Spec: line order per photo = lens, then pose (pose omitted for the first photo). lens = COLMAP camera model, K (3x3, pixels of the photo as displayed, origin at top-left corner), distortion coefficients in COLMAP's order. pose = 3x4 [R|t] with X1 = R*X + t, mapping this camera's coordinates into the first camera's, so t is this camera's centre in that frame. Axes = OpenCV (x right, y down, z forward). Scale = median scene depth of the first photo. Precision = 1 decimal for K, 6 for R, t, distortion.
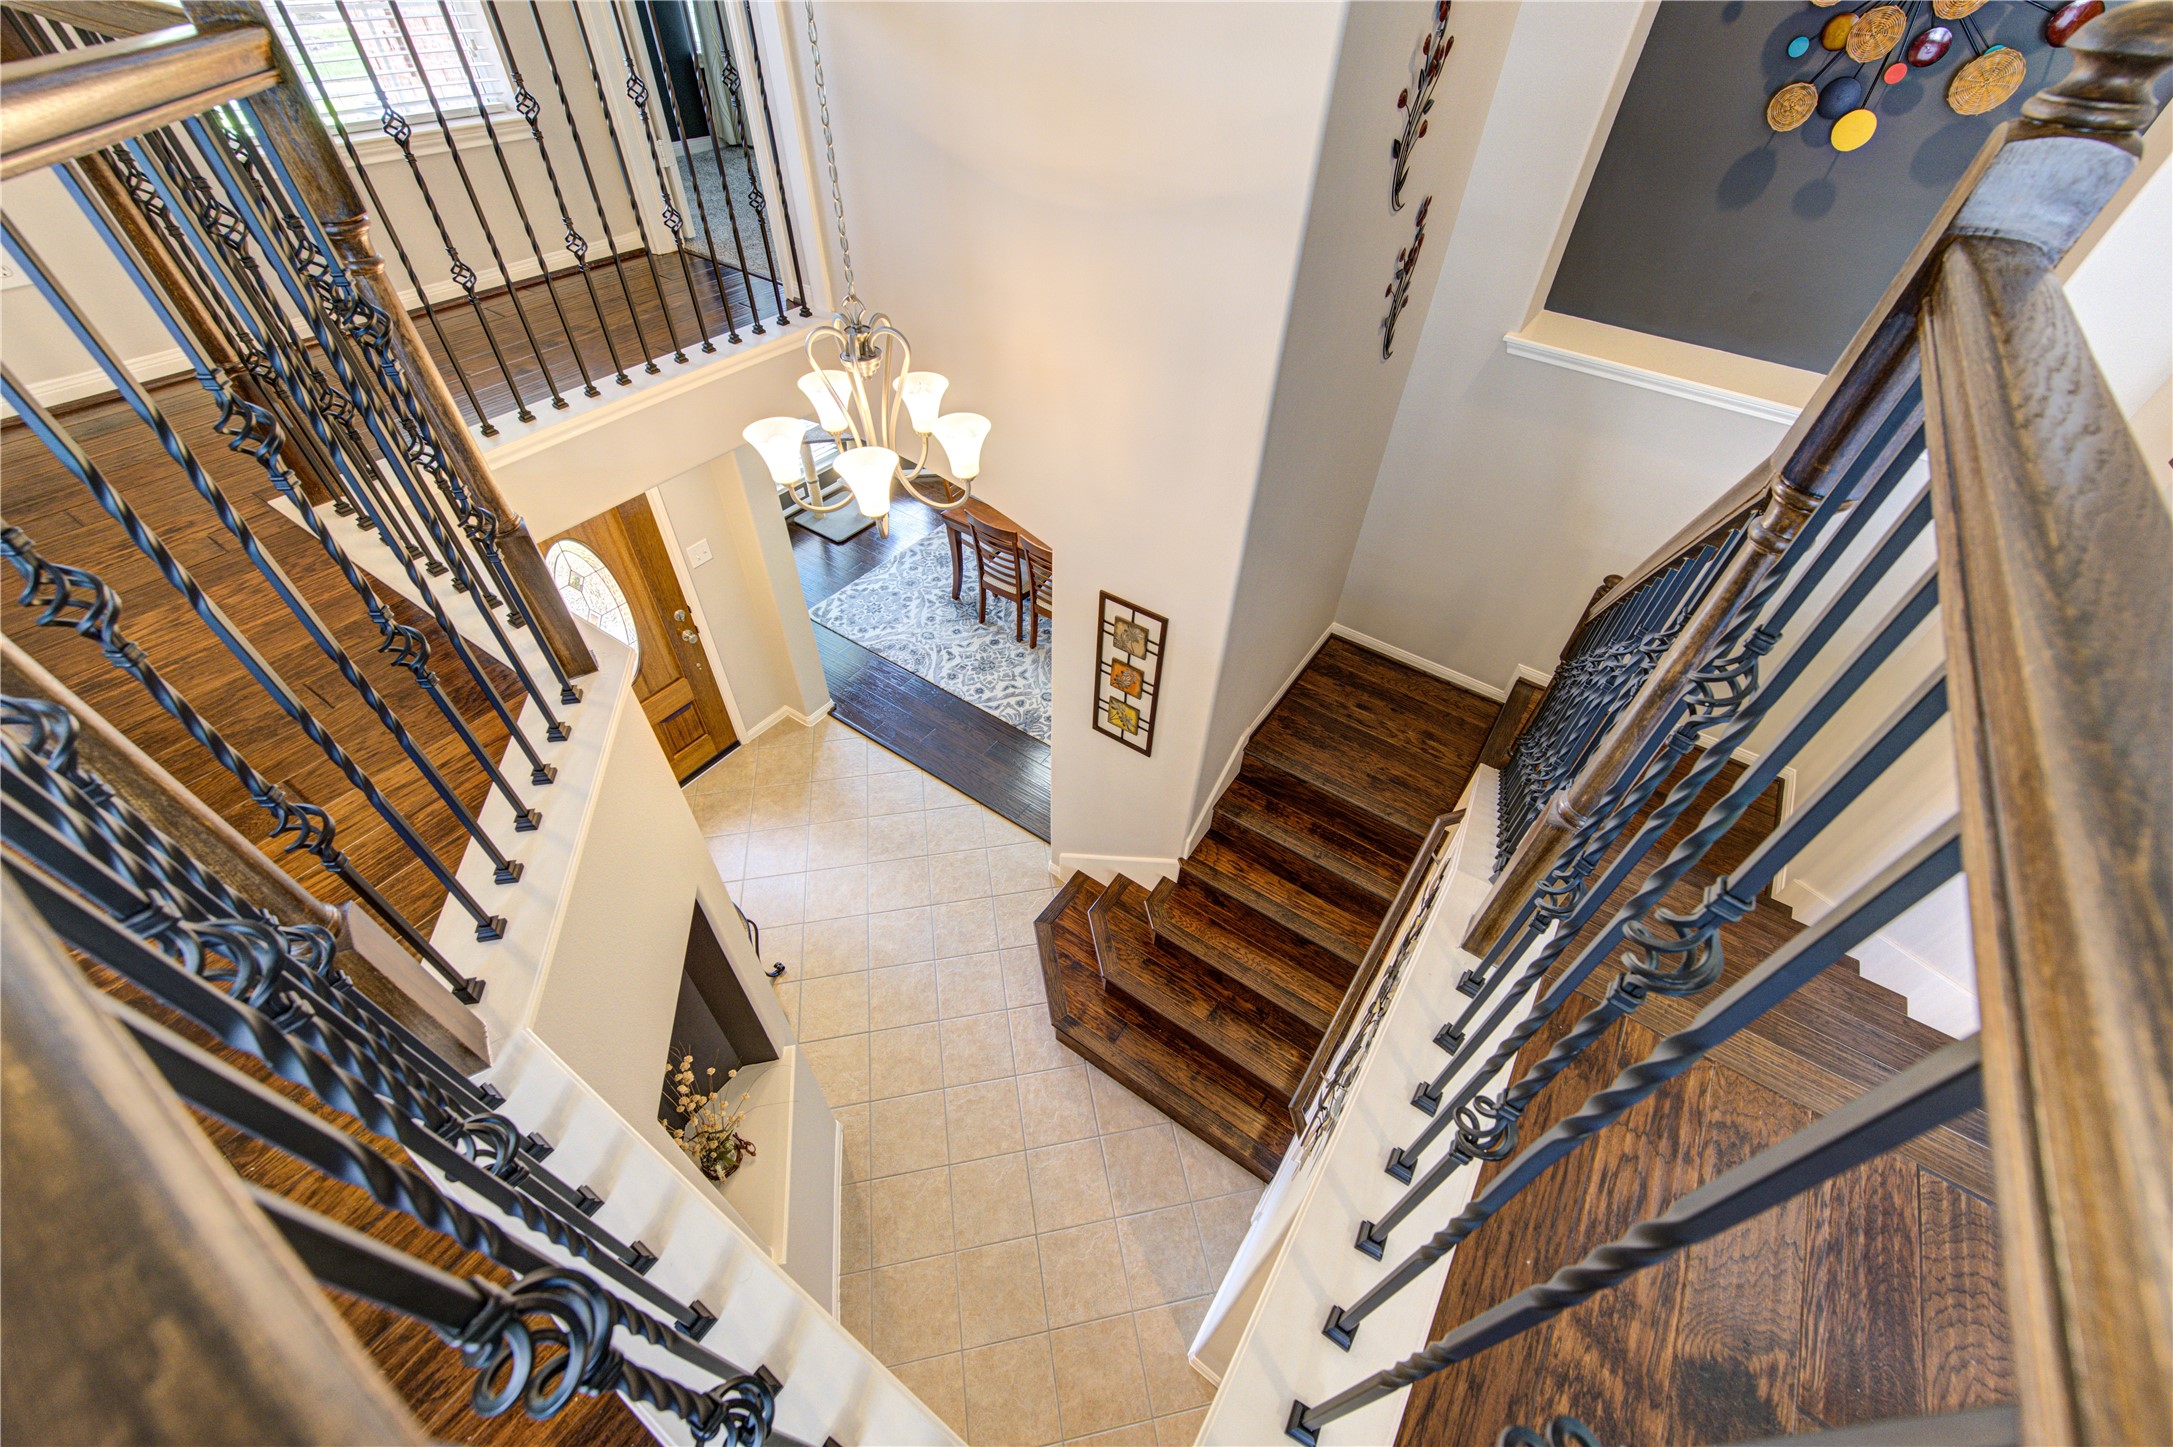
lens RADIAL K [[841.3, 0, 1095.0], [0, 841.3, 729.4], [0, 0, 1]] dist [0.002101, 0.000016]
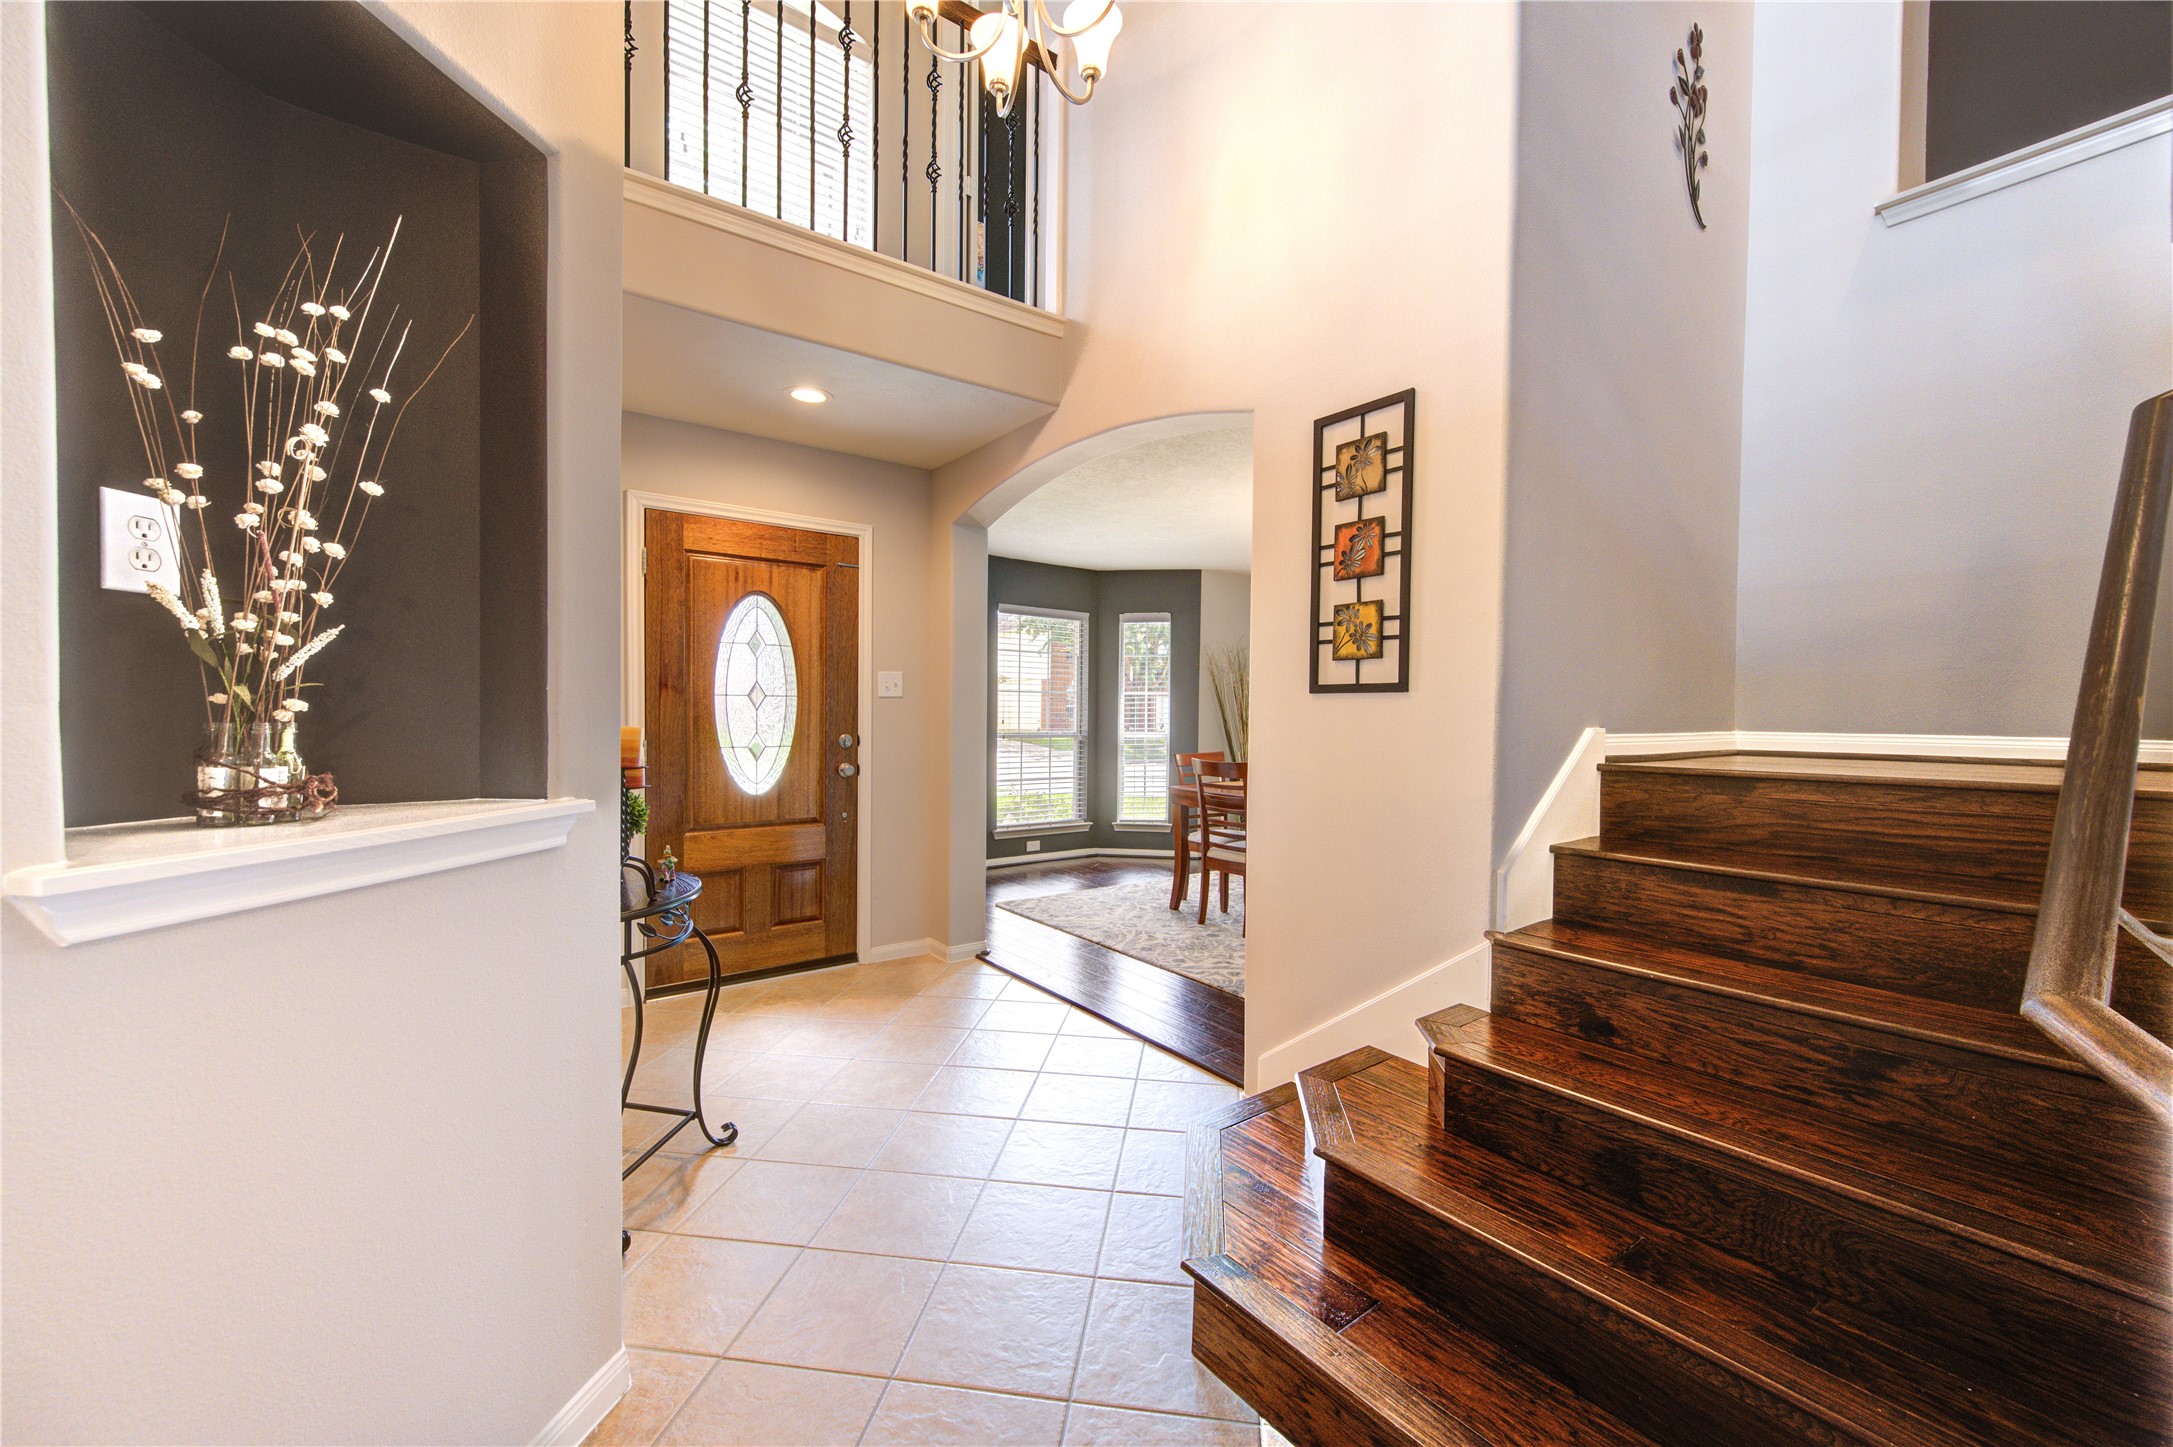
lens RADIAL K [[841.3, 0, 1095.0], [0, 841.3, 729.4], [0, 0, 1]] dist [0.002101, 0.000016]
pose [[0.945386, -0.022988, -0.325141, 0.049964], [-0.211697, 0.715189, -0.666100, 0.480907], [0.247849, 0.698553, 0.671263, 0.576027]]
